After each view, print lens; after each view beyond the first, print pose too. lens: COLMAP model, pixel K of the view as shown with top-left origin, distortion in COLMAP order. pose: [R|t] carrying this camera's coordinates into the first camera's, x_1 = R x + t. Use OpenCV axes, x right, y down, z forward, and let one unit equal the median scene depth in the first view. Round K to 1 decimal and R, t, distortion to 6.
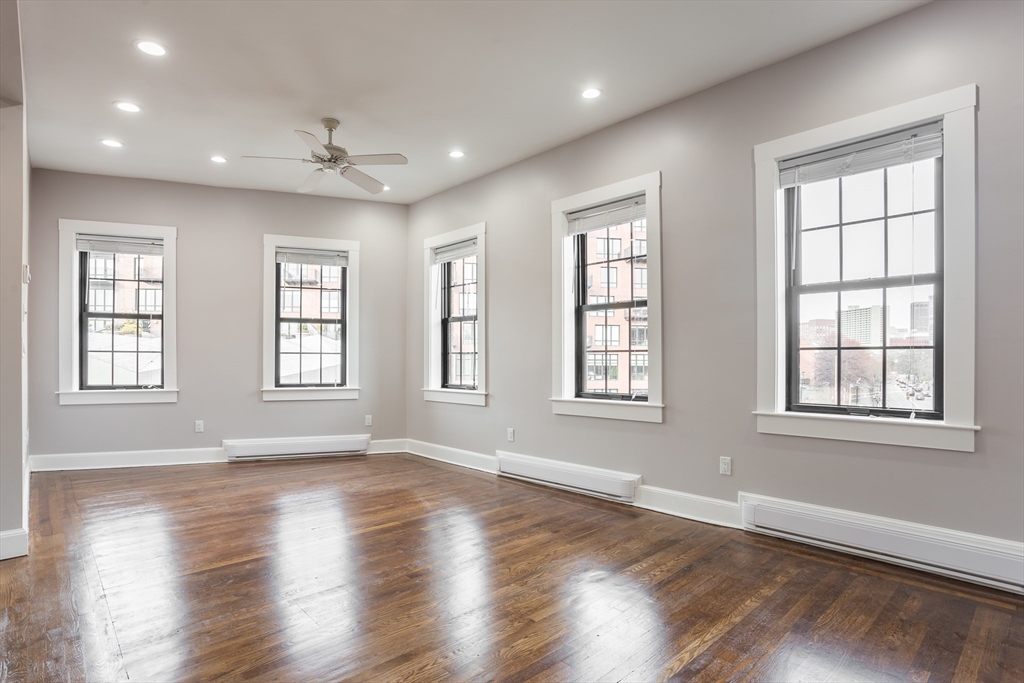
lens RADIAL K [[550.1, 0, 510.4], [0, 550.1, 353.9], [0, 0, 1]] dist [0.000736, 0.002826]
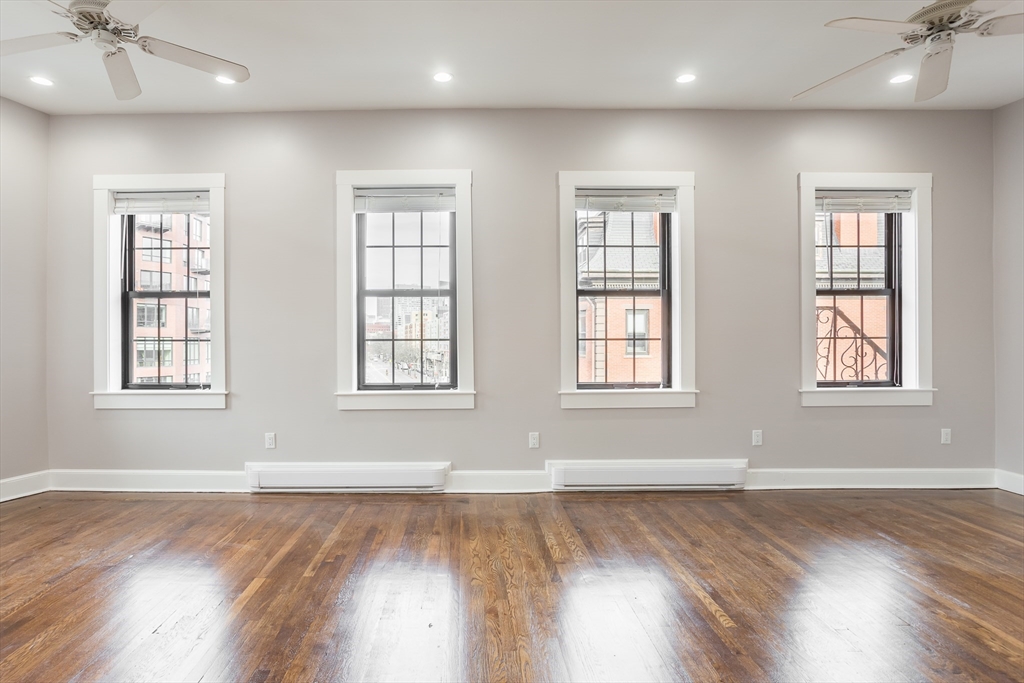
lens RADIAL K [[464.6, 0, 512.0], [0, 464.6, 348.4], [0, 0, 1]] dist [-0.028774, 0.000686]
pose [[0.677359, -0.002039, 0.735650, -0.242354], [-0.004796, 0.999963, 0.007187, 0.002435], [-0.735637, -0.008396, 0.677324, 0.253590]]
